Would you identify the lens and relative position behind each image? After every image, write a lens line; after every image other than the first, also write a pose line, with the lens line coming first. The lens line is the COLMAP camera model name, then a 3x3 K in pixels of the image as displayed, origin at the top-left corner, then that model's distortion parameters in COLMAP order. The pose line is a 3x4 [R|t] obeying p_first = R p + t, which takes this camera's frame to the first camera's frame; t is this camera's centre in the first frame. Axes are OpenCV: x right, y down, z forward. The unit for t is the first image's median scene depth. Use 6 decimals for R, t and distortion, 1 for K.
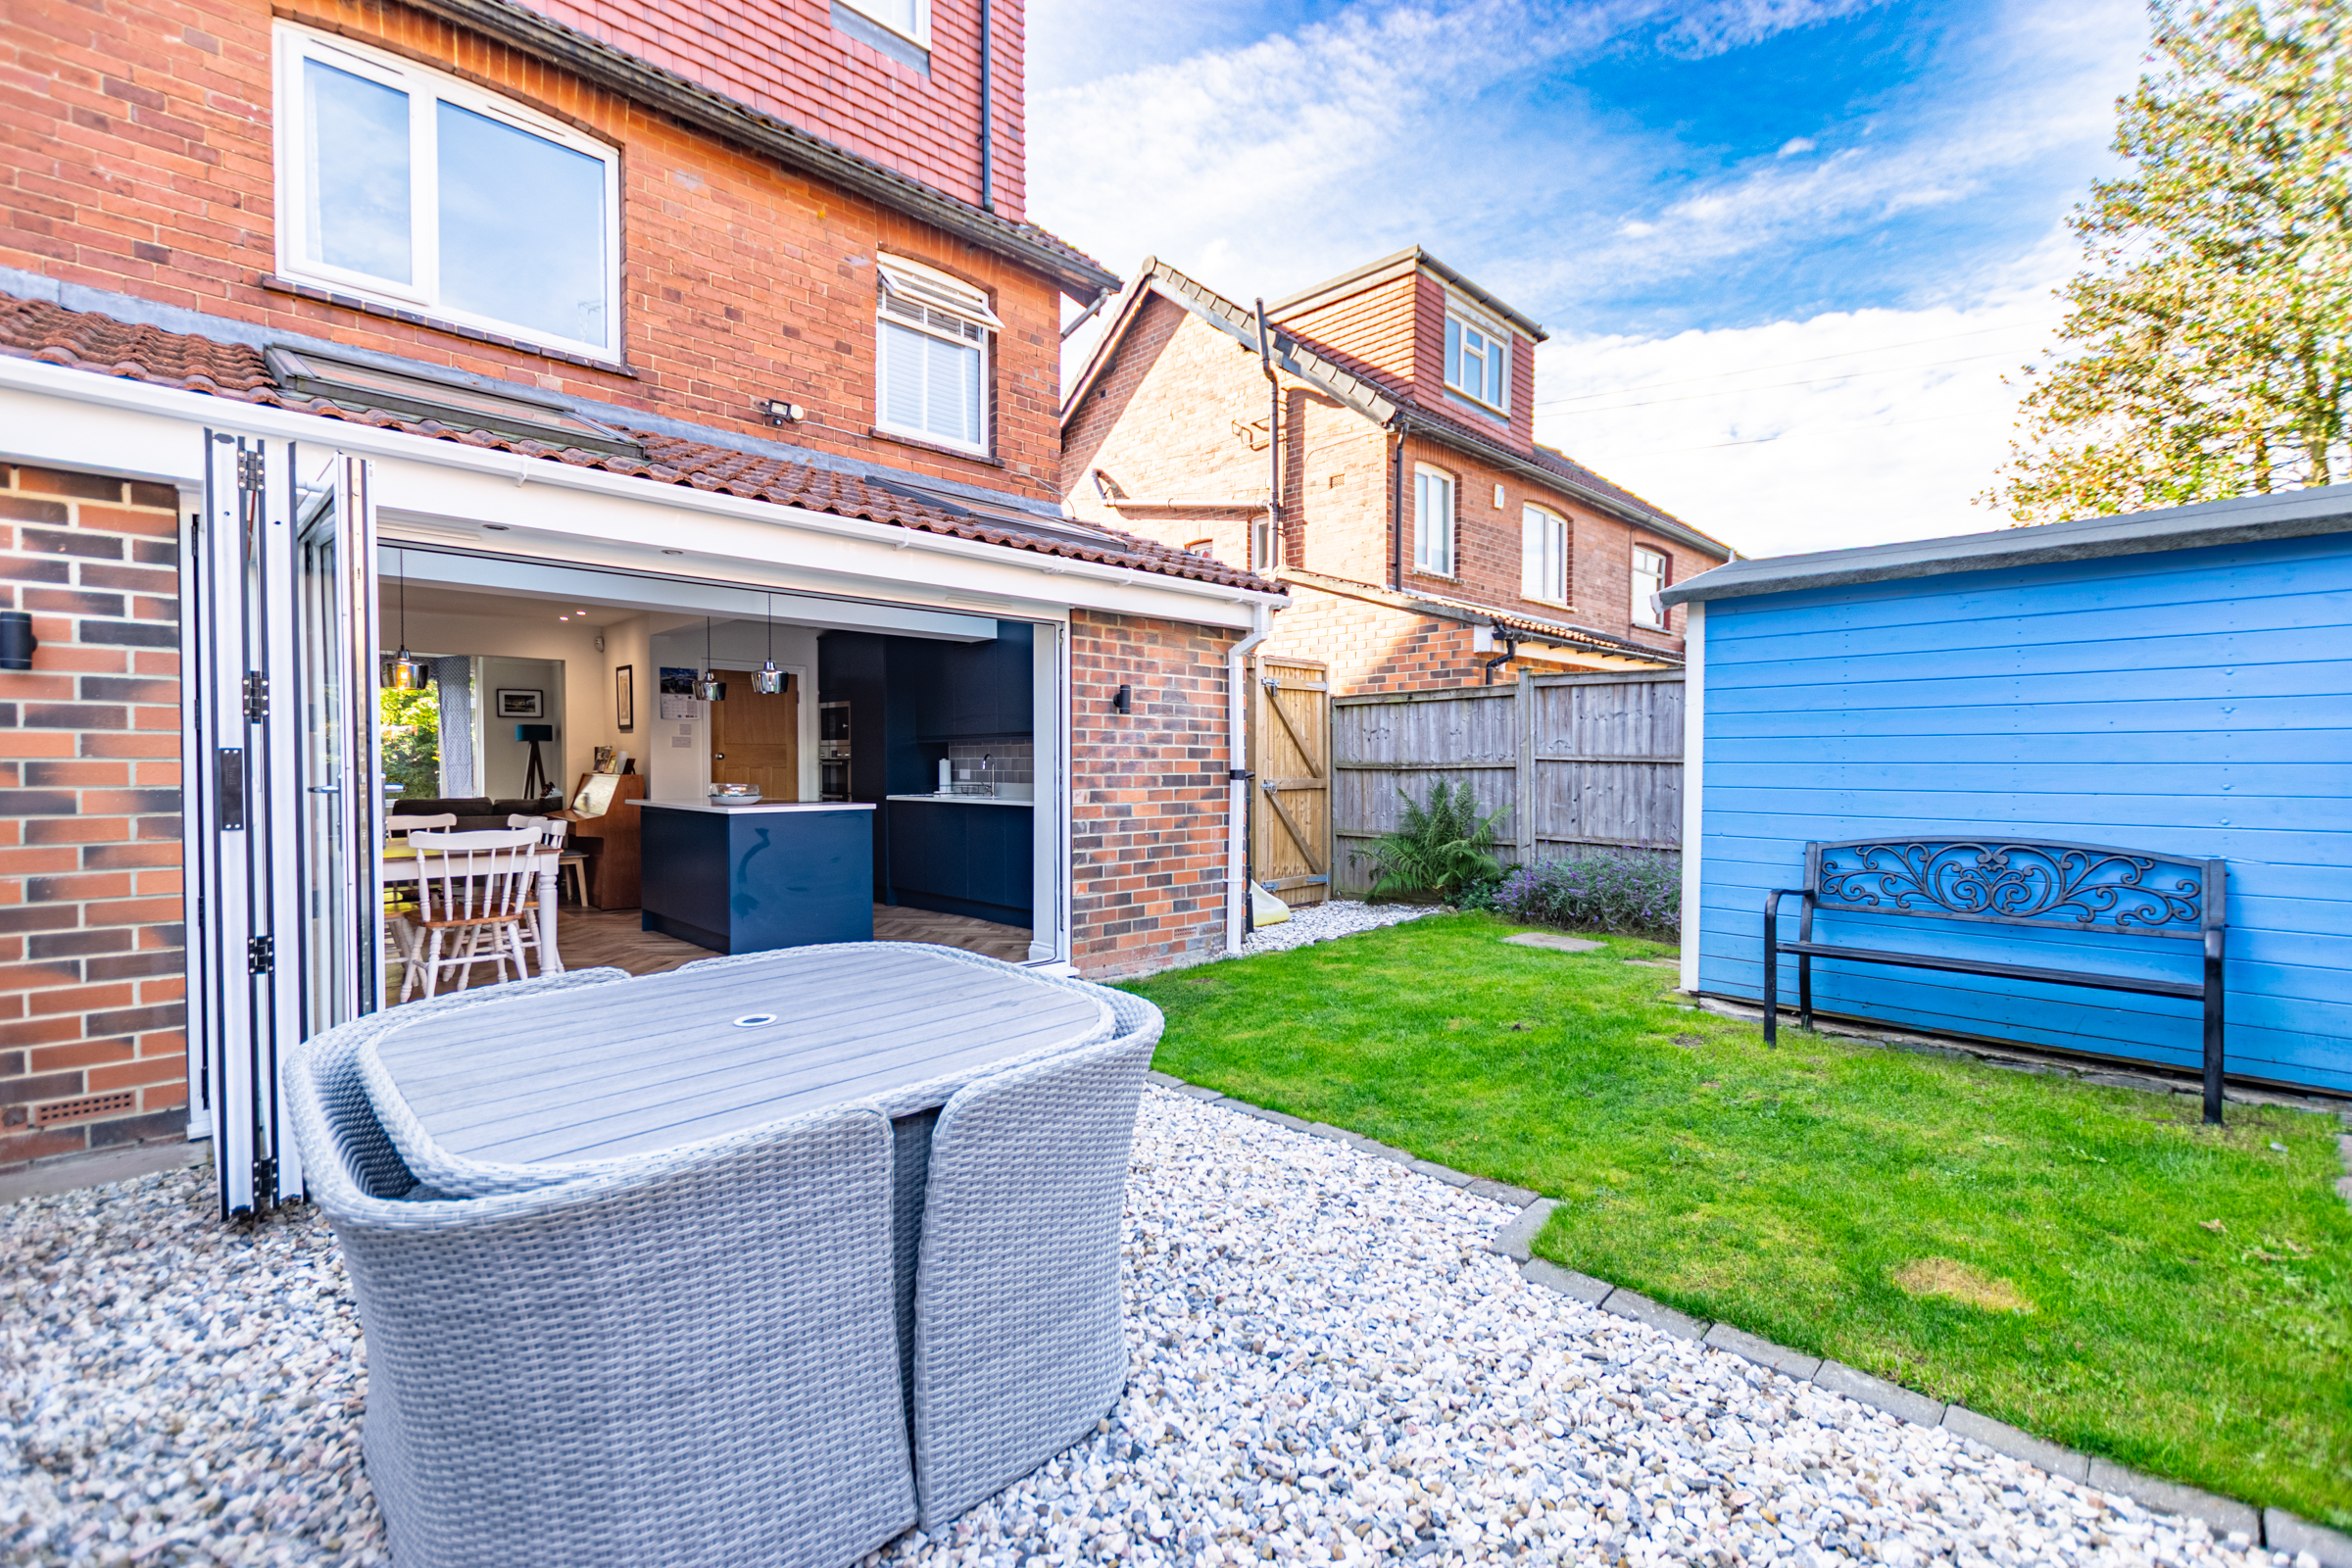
lens RADIAL K [[1011.3, 0, 1181.6], [0, 1011.3, 783.6], [0, 0, 1]] dist [0.006612, -0.000063]
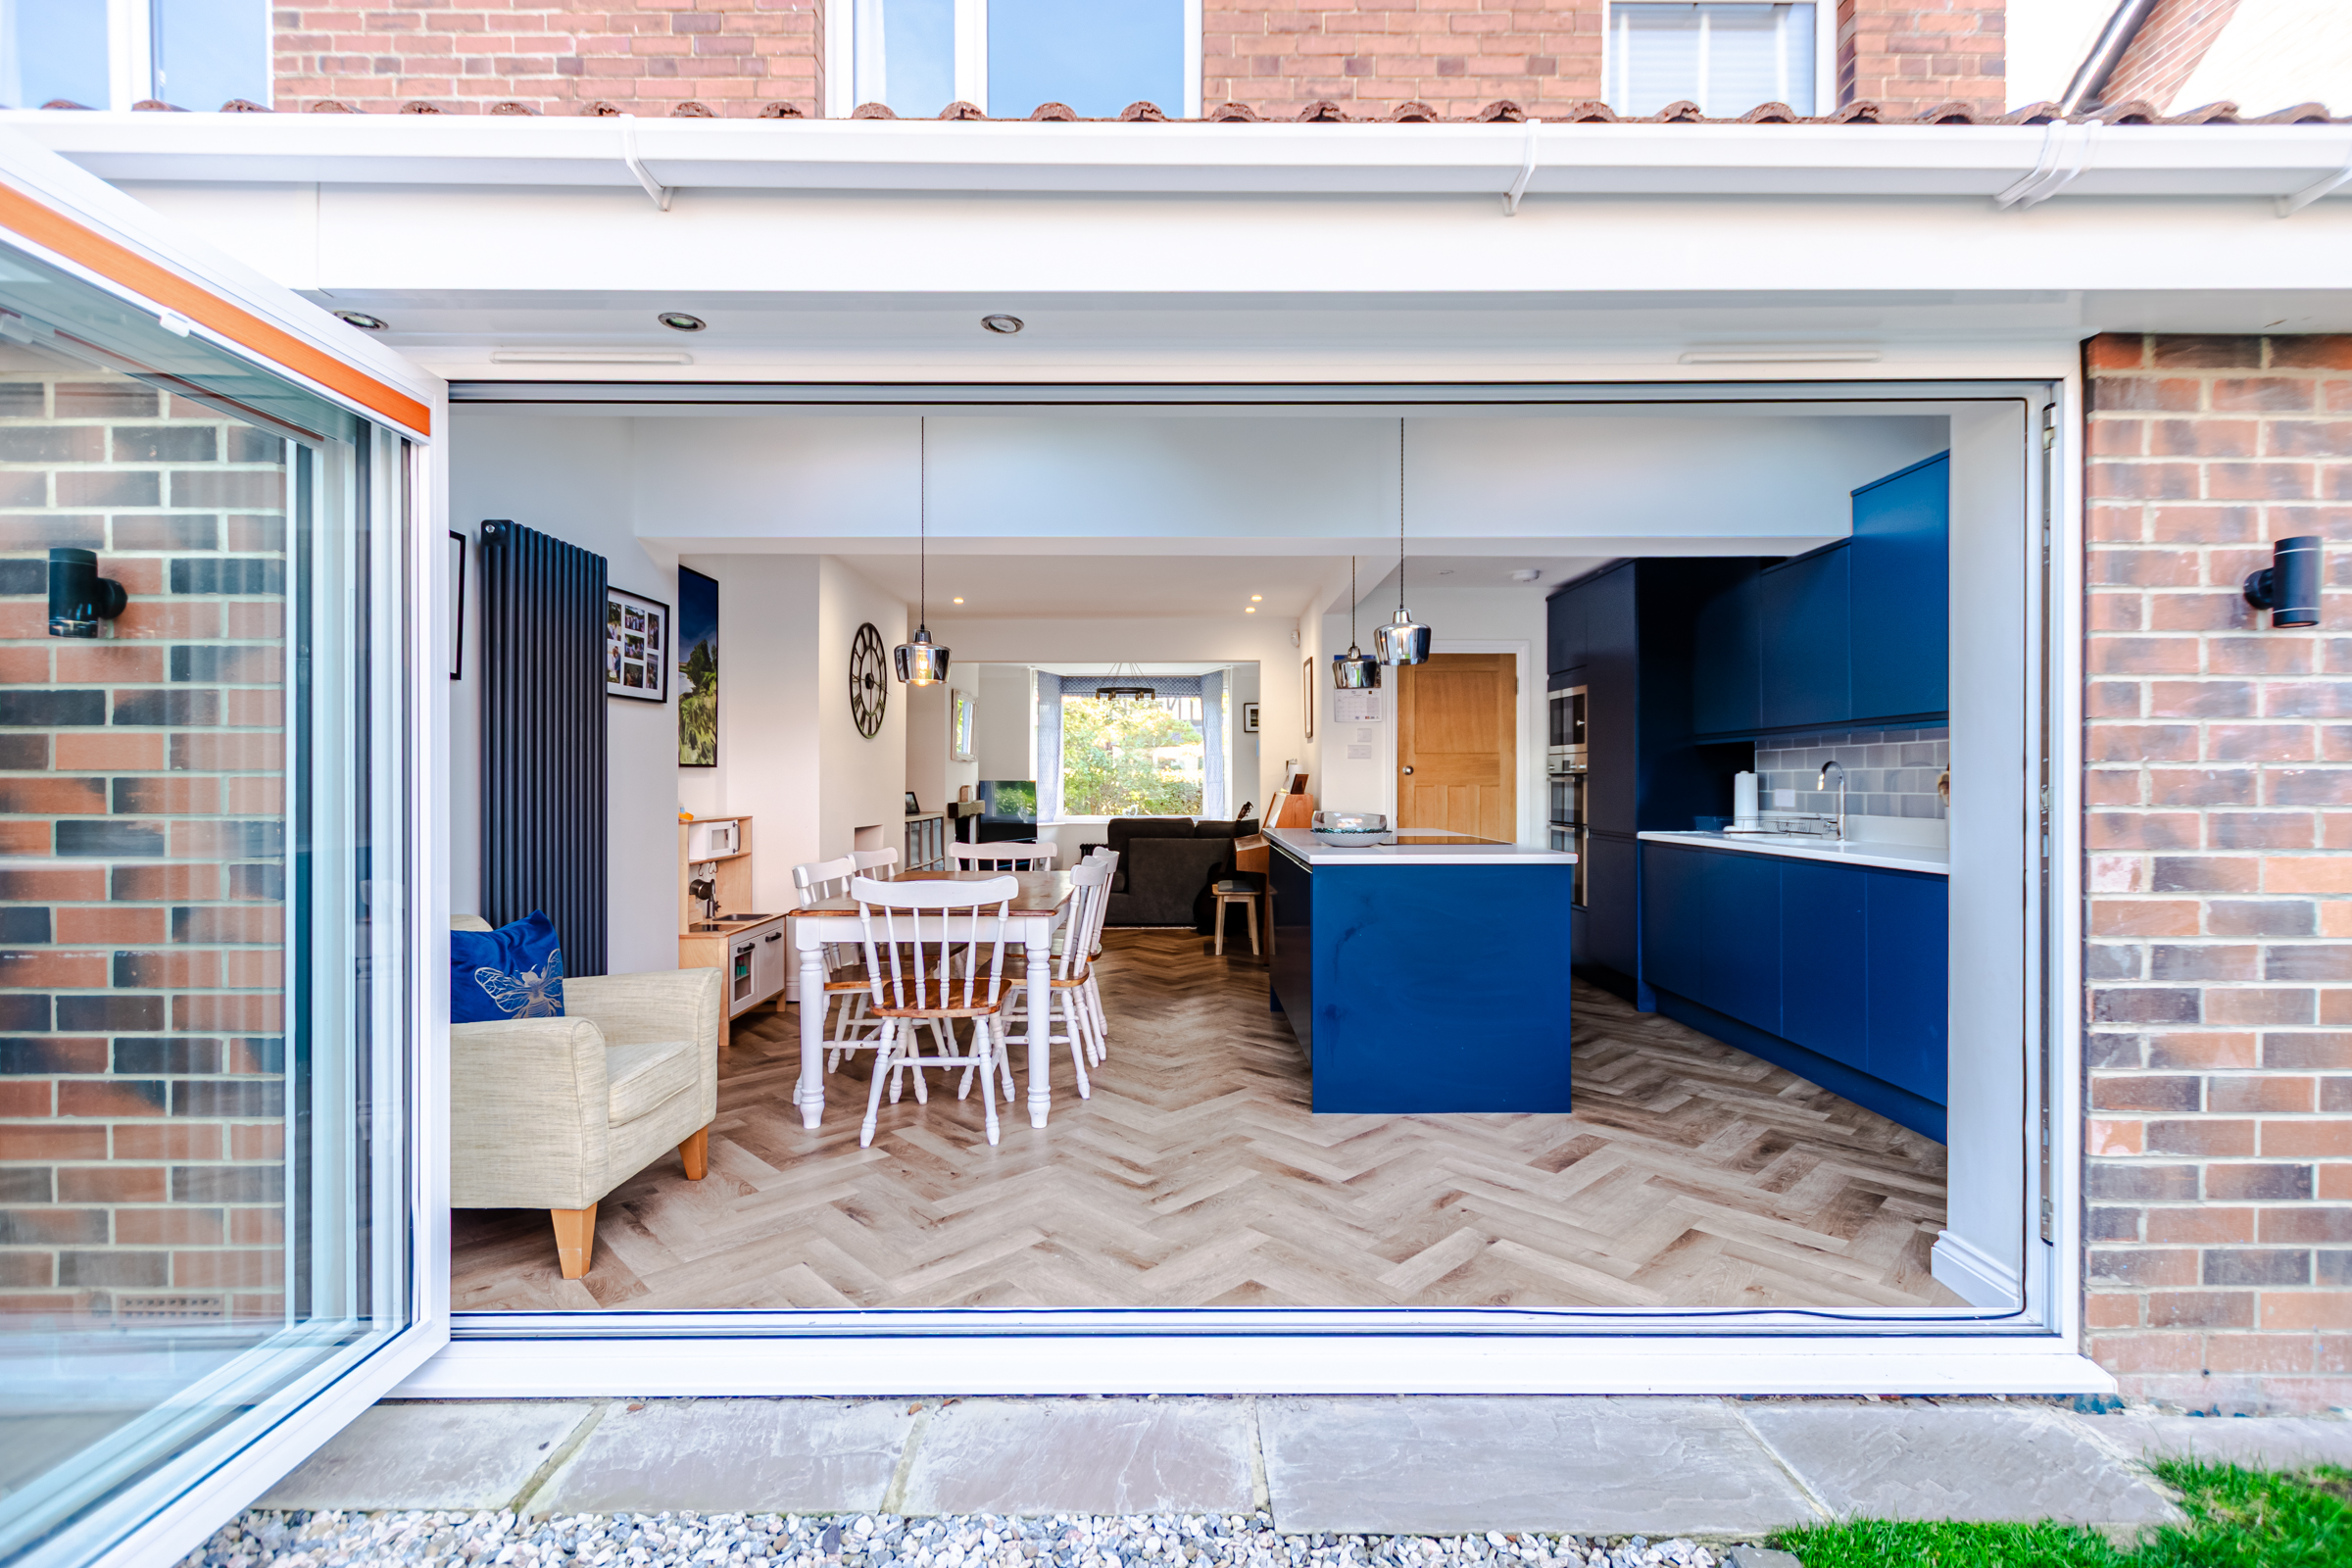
lens RADIAL K [[1011.3, 0, 1184.5], [0, 1011.3, 782.3], [0, 0, 1]] dist [0.006612, -0.000063]
pose [[0.715762, 0.000688, -0.698344, -0.084207], [-0.012948, 0.999841, -0.012286, -0.009621], [0.698225, 0.017836, 0.715657, 0.517336]]
